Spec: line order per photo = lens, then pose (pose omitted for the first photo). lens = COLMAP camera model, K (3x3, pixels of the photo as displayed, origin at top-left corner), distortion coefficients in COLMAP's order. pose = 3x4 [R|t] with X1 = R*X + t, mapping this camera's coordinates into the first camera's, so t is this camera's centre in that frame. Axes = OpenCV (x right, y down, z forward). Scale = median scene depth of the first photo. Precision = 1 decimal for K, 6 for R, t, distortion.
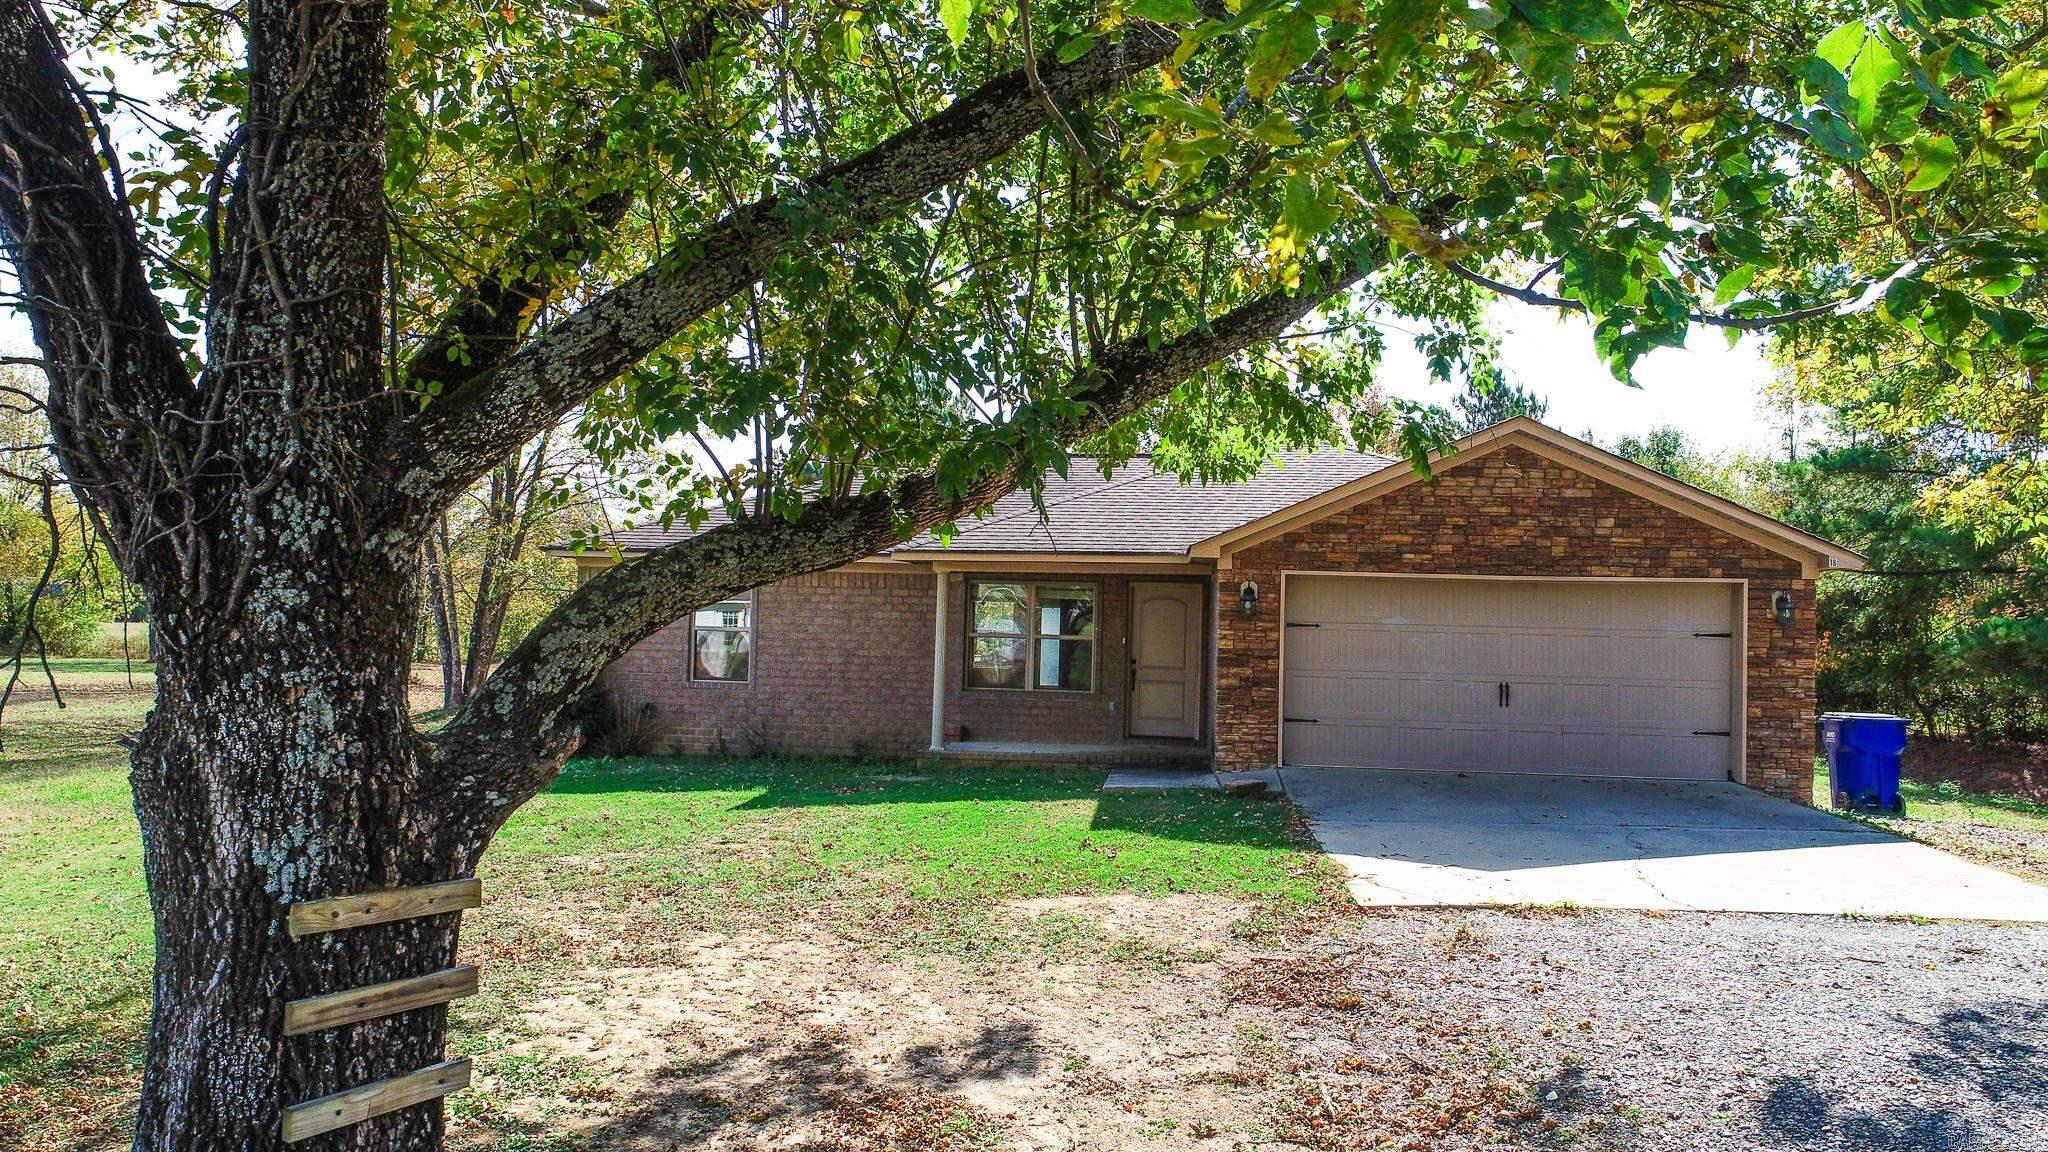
lens RADIAL K [[1368.0, 0, 1023.6], [0, 1368.0, 579.2], [0, 0, 1]] dist [0.002971, 0.000834]
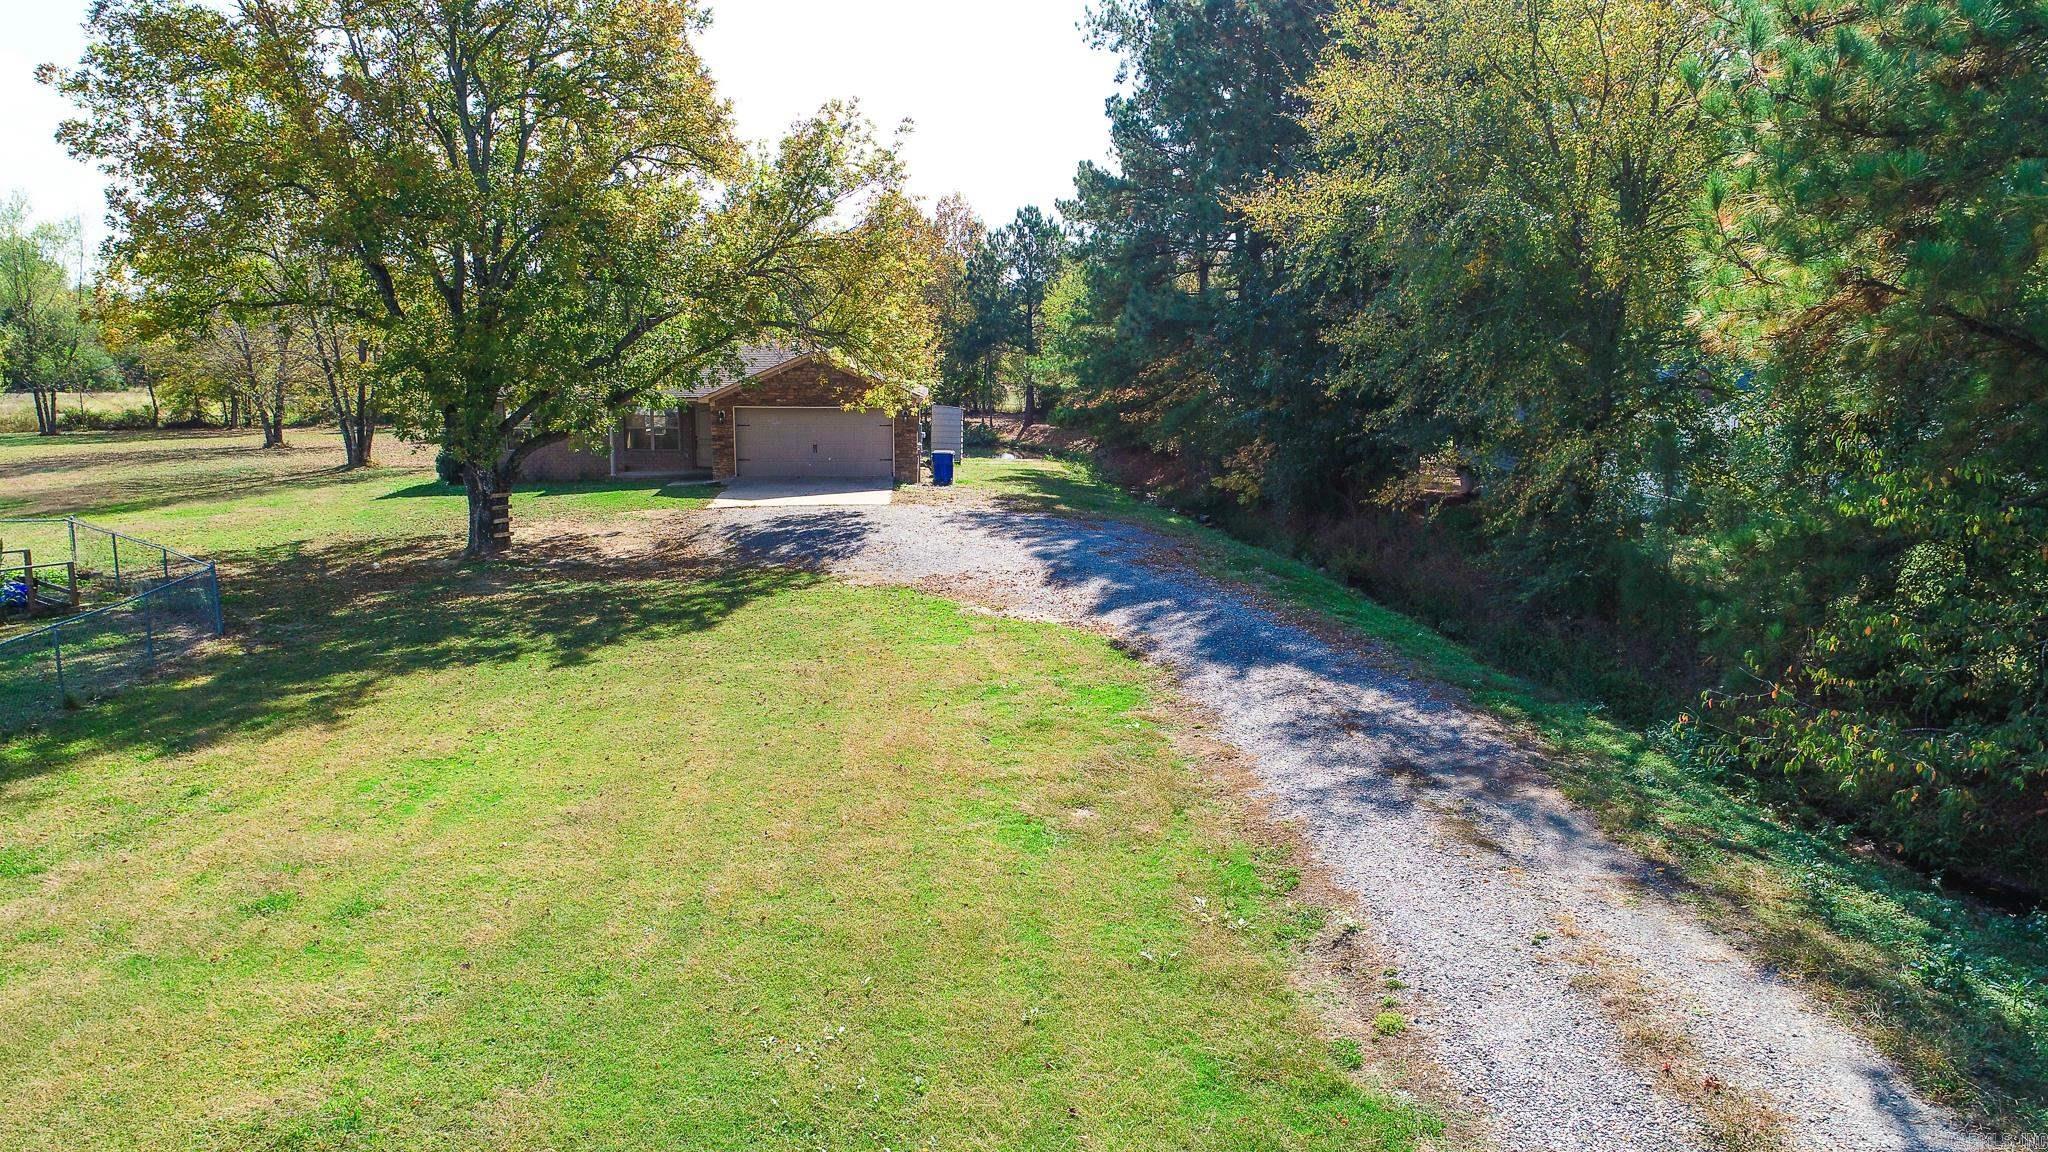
lens RADIAL K [[1368.0, 0, 1031.0], [0, 1368.0, 569.7], [0, 0, 1]] dist [0.002971, 0.000834]
pose [[0.984455, -0.046931, 0.169253, 0.825706], [0.013885, 0.981421, 0.191365, -0.562750], [-0.175089, -0.186040, 0.966816, -5.123530]]
